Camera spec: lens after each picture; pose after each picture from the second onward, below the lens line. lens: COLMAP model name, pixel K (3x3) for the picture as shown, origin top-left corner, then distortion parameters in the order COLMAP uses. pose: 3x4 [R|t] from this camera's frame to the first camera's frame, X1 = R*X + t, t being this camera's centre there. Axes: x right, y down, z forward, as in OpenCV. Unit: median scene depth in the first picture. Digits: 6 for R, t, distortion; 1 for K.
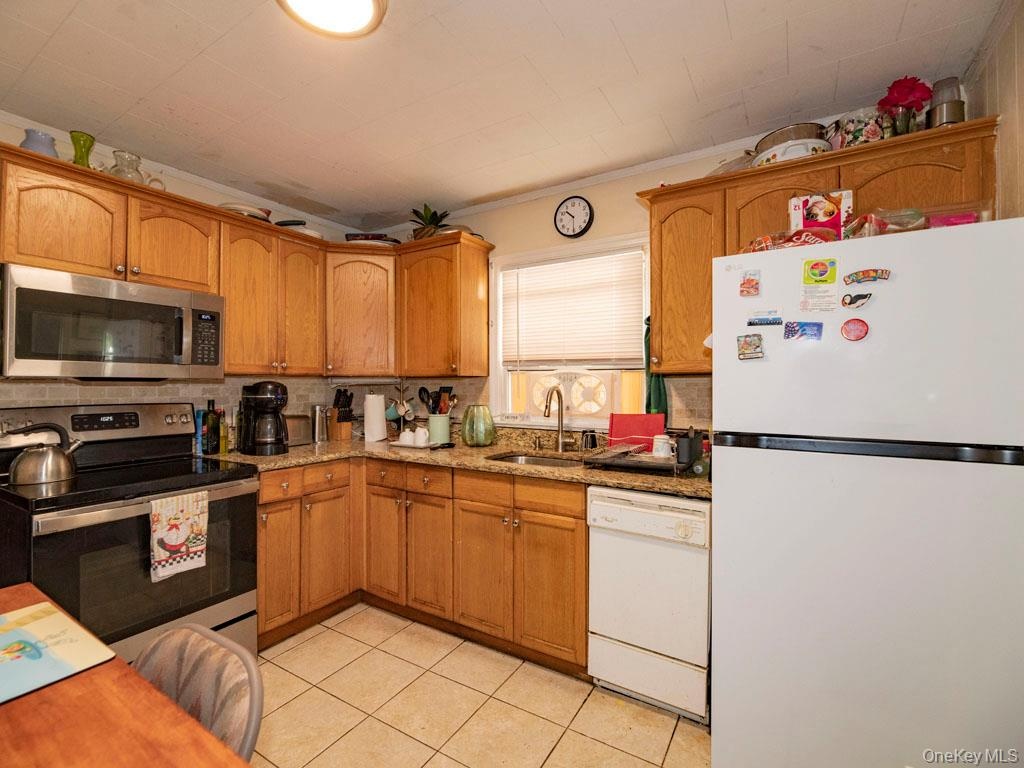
lens RADIAL K [[449.2, 0, 514.1], [0, 449.2, 389.3], [0, 0, 1]] dist [-0.000540, -0.000054]
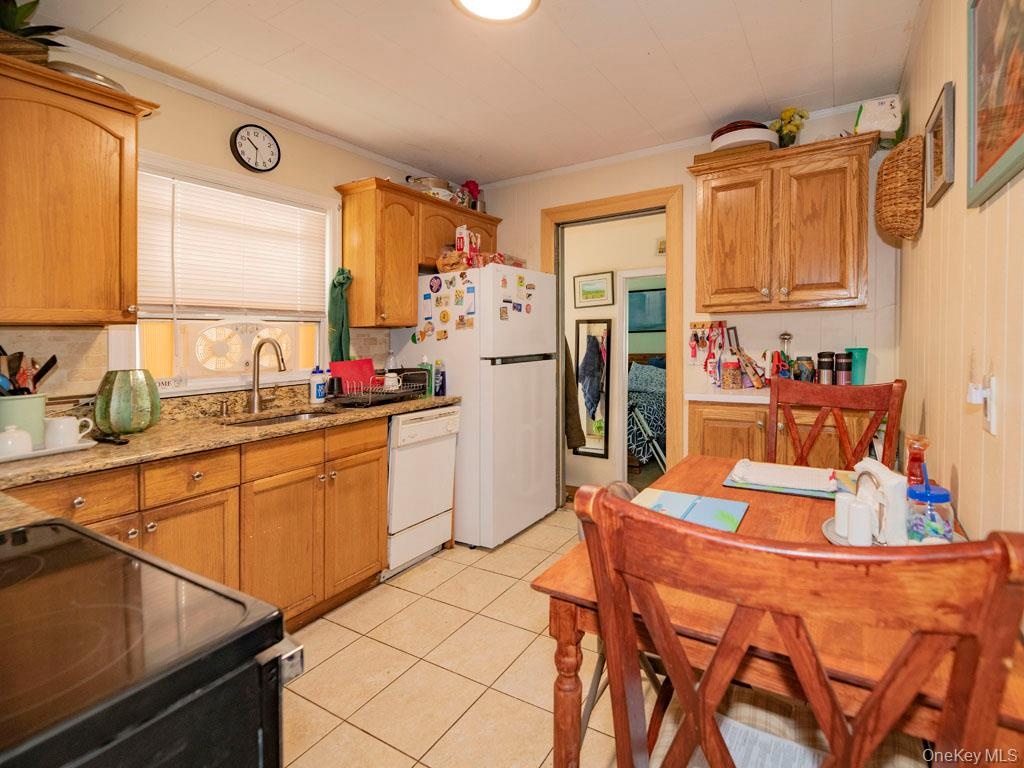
lens RADIAL K [[514.1, 0, 512.0], [0, 514.1, 384.0], [0, 0, 1]] dist [-0.000336, -0.000516]
pose [[0.029722, -0.092639, 0.995256, -1.047702], [0.030222, 0.995324, 0.091743, 0.005420], [-0.999101, 0.027351, 0.032383, 0.538504]]
